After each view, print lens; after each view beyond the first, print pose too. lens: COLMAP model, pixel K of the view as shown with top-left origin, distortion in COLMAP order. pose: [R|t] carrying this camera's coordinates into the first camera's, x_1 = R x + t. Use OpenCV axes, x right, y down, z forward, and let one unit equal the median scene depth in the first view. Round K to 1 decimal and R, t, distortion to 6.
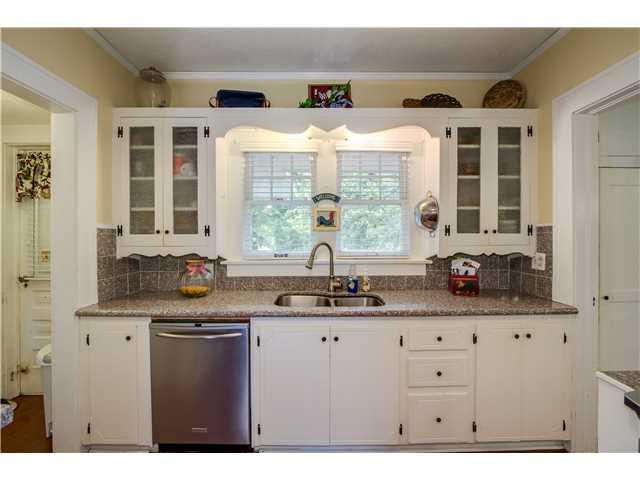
lens RADIAL K [[293.5, 0, 318.8], [0, 293.5, 236.8], [0, 0, 1]] dist [-0.017107, -0.000389]
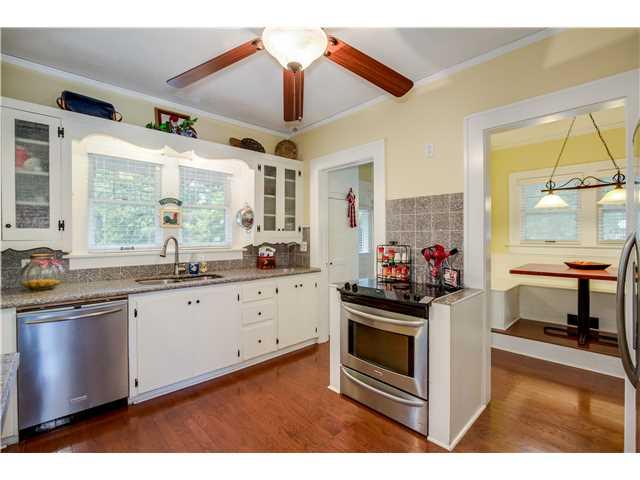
lens RADIAL K [[293.5, 0, 318.8], [0, 293.5, 236.8], [0, 0, 1]] dist [-0.017107, -0.000389]
pose [[0.735776, -0.002811, 0.677220, -0.396889], [0.005274, 0.999985, -0.001580, 0.026690], [-0.677205, 0.004734, 0.735779, -0.393840]]
